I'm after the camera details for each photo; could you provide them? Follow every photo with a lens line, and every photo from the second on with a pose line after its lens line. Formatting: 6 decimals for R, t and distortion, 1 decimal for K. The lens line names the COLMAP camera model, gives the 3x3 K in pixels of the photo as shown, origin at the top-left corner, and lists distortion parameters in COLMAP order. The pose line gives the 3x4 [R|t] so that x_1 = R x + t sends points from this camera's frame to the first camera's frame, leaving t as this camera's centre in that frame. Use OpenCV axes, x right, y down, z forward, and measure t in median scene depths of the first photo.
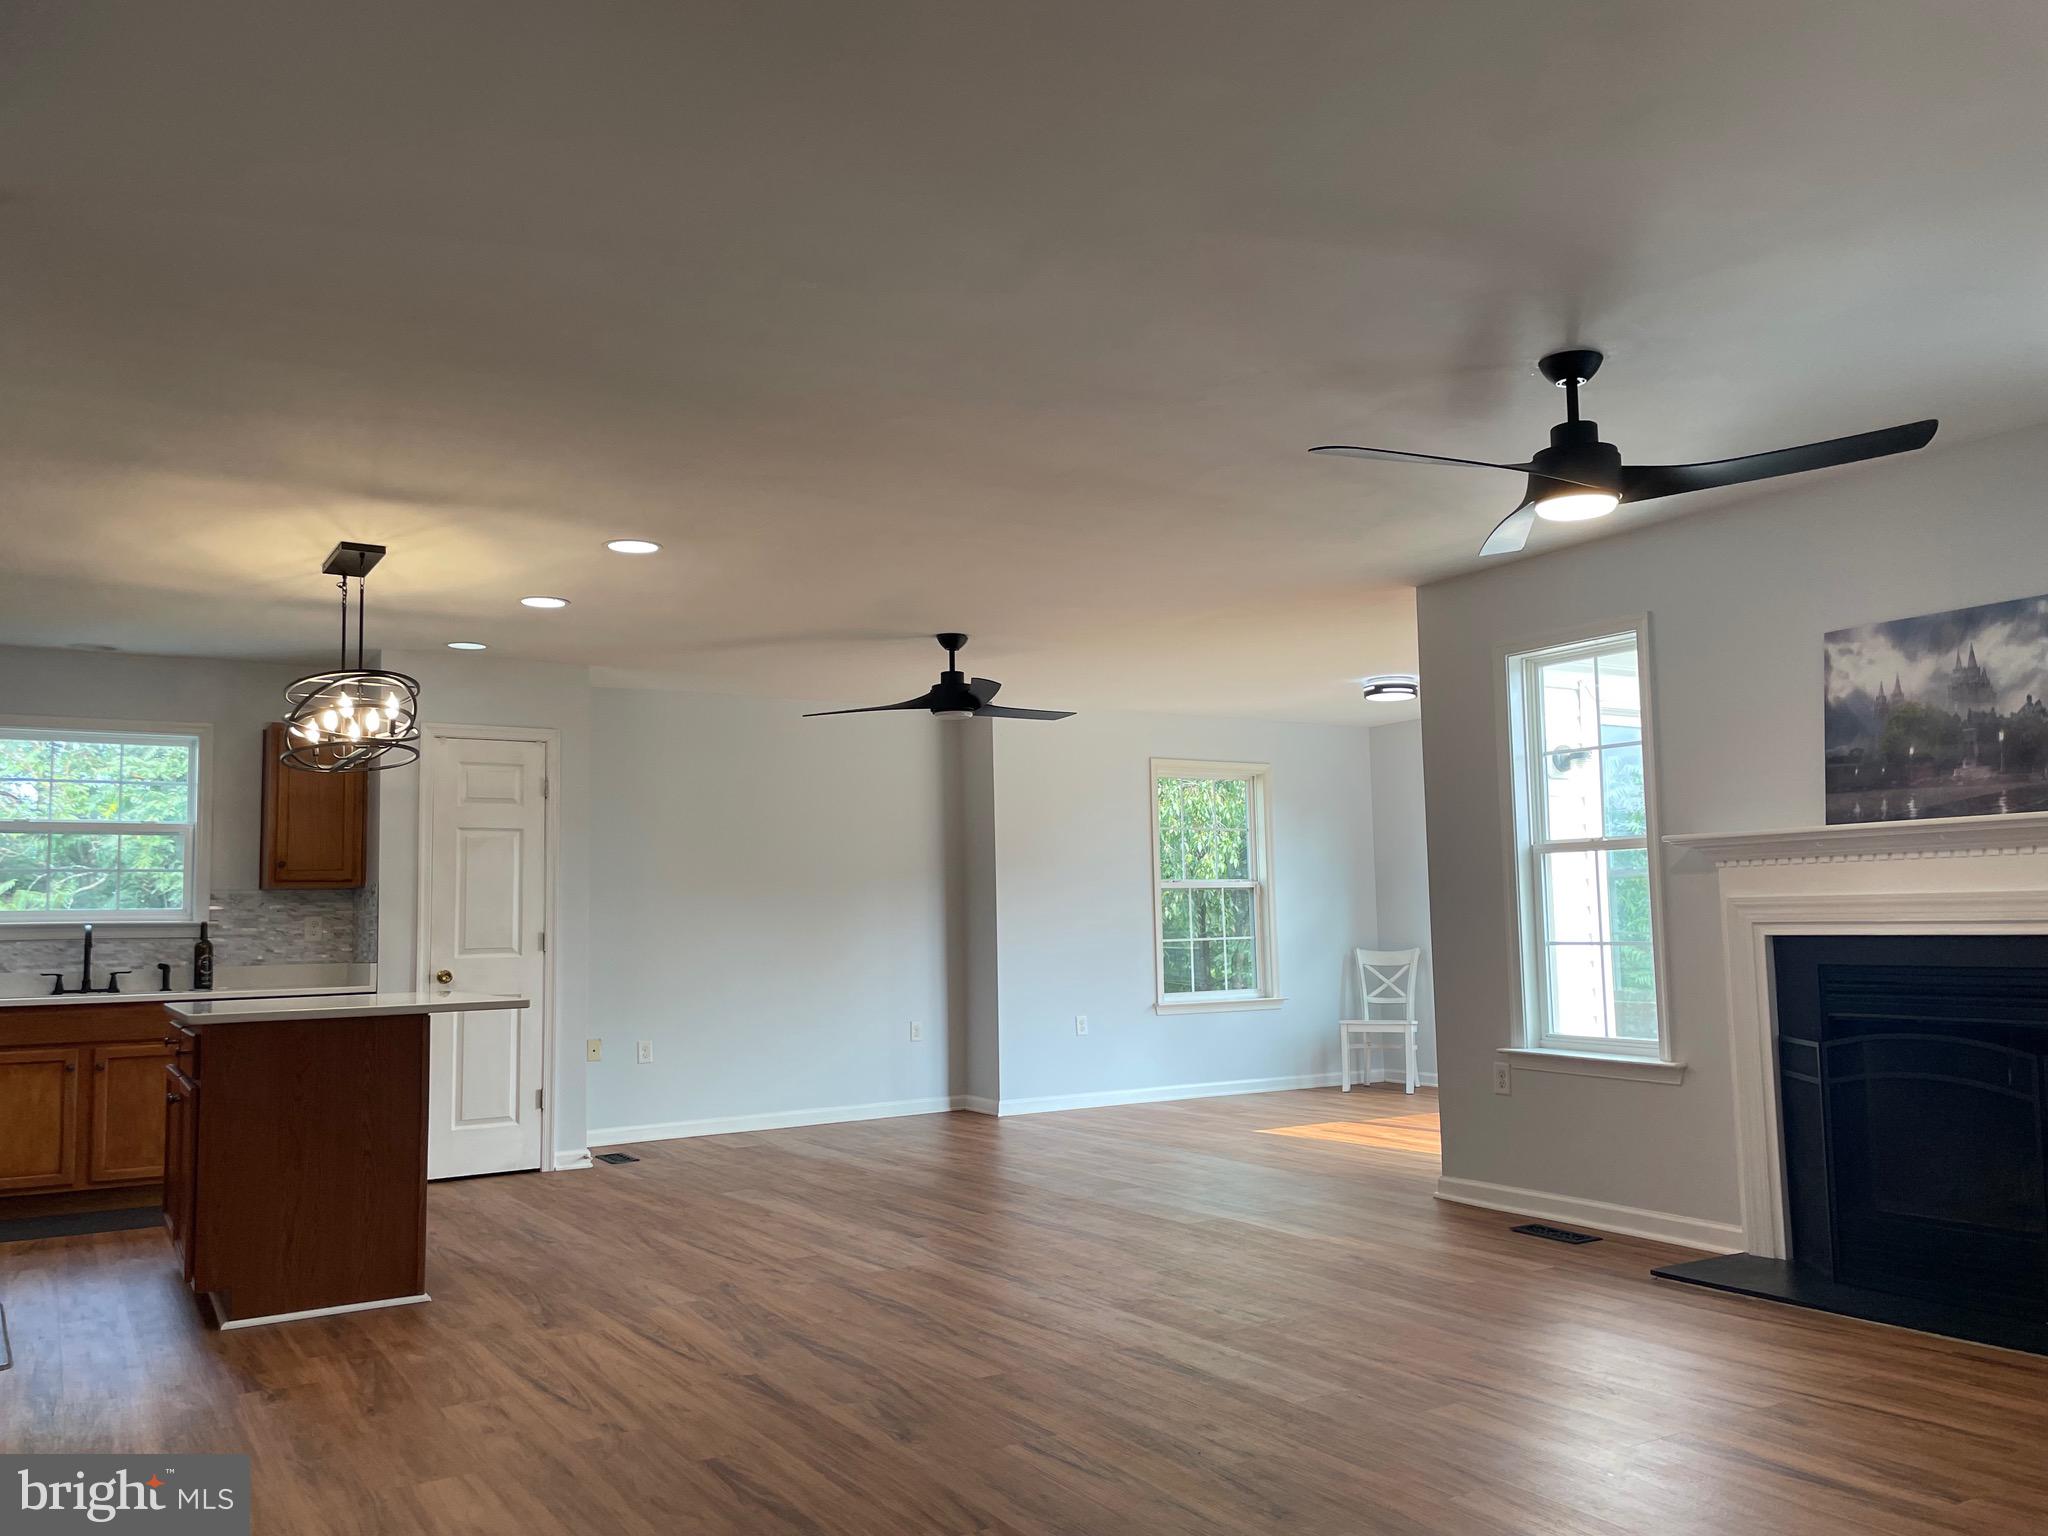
lens RADIAL K [[1543.9, 0, 1042.4], [0, 1543.9, 786.0], [0, 0, 1]] dist [0.099147, -0.119220]
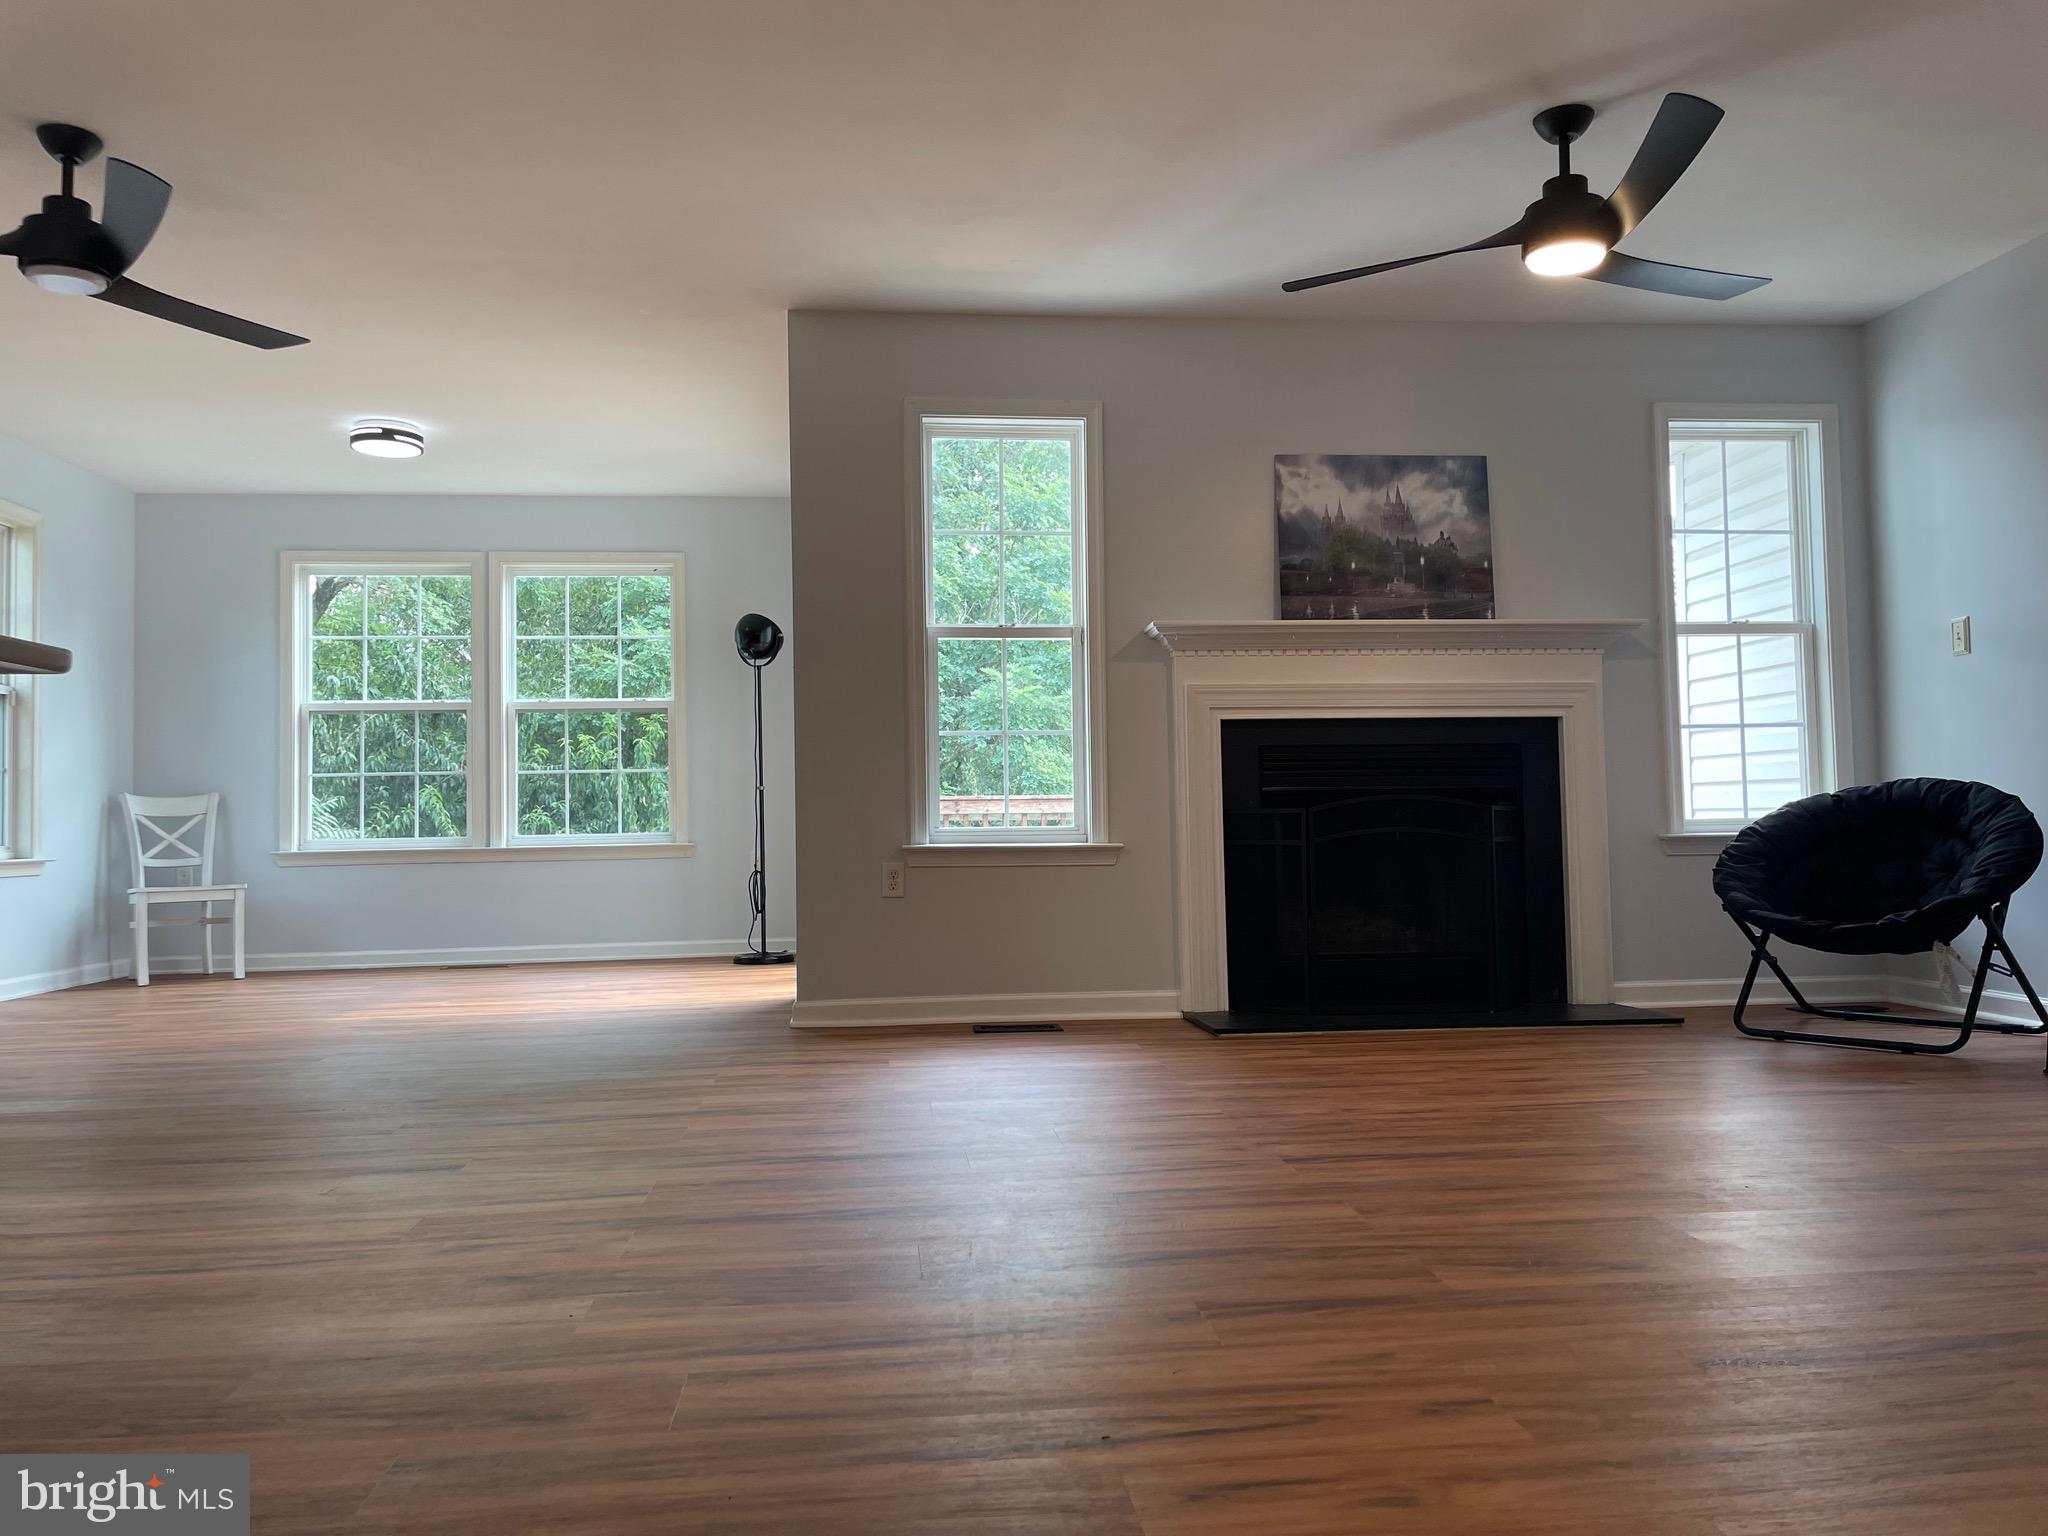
lens RADIAL K [[1543.9, 0, 1020.8], [0, 1543.9, 754.8], [0, 0, 1]] dist [0.099147, -0.119220]
pose [[0.445920, 0.053578, 0.893468, -0.584319], [-0.074156, 0.996987, -0.022775, 0.160520], [-0.891996, -0.056101, 0.448549, 0.662460]]
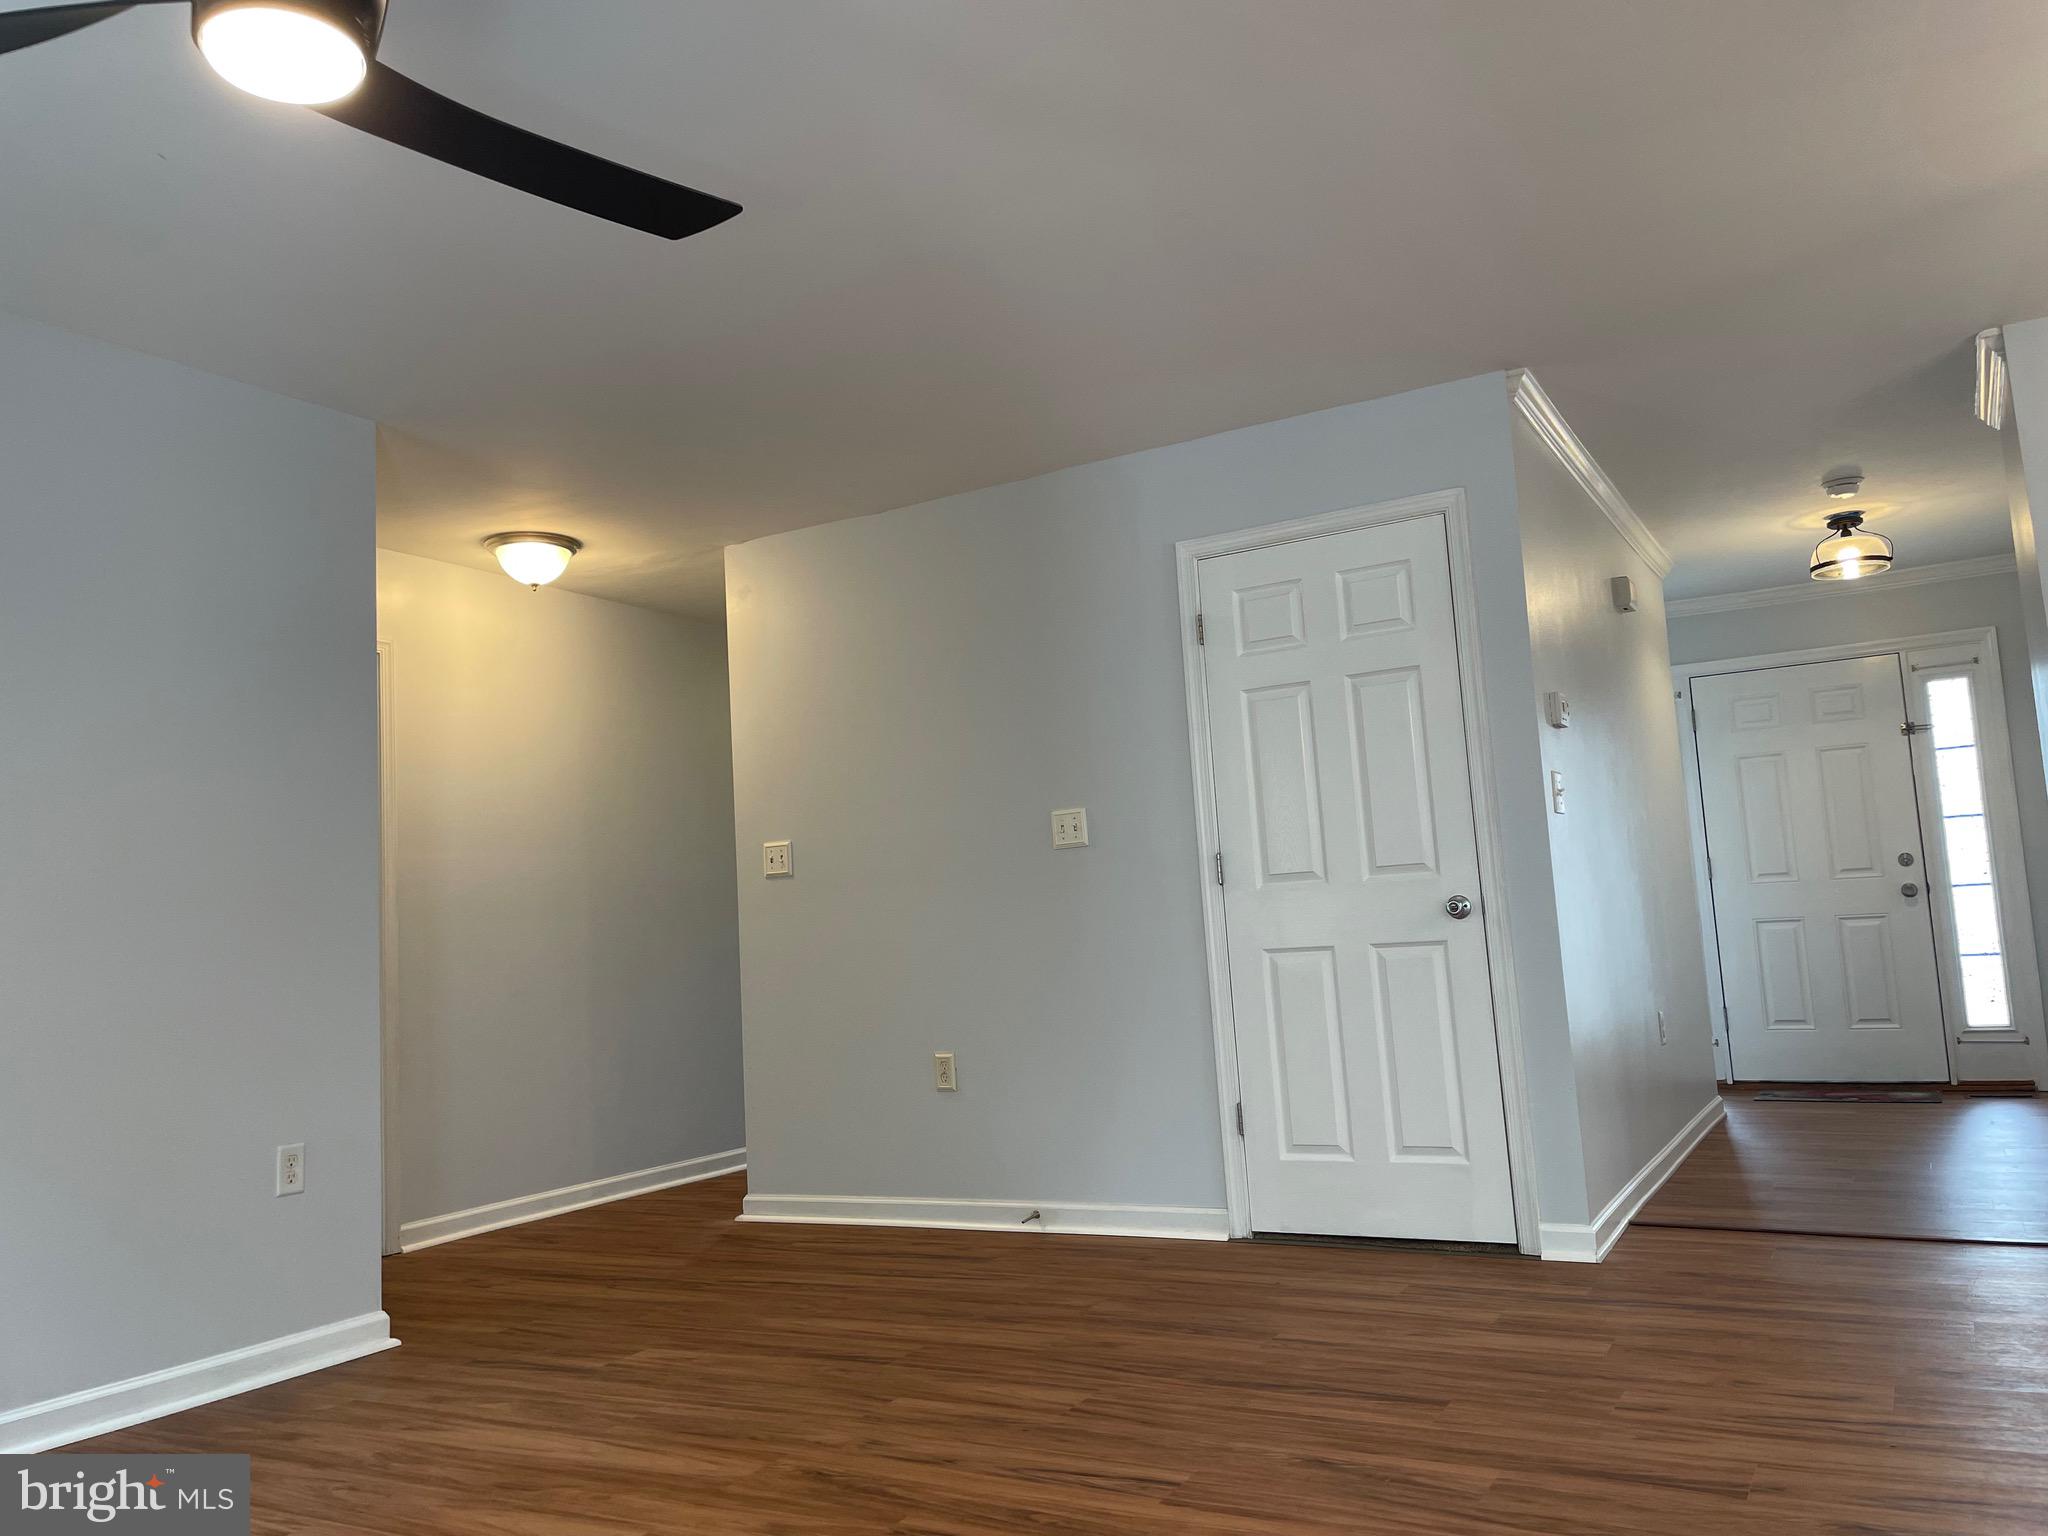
lens RADIAL K [[1543.9, 0, 1025.9], [0, 1543.9, 760.0], [0, 0, 1]] dist [0.099147, -0.119220]
pose [[-0.877331, 0.013159, -0.479706, 0.298984], [0.115546, 0.976008, -0.184547, 0.137746], [0.465768, -0.217337, -0.857802, 1.194076]]
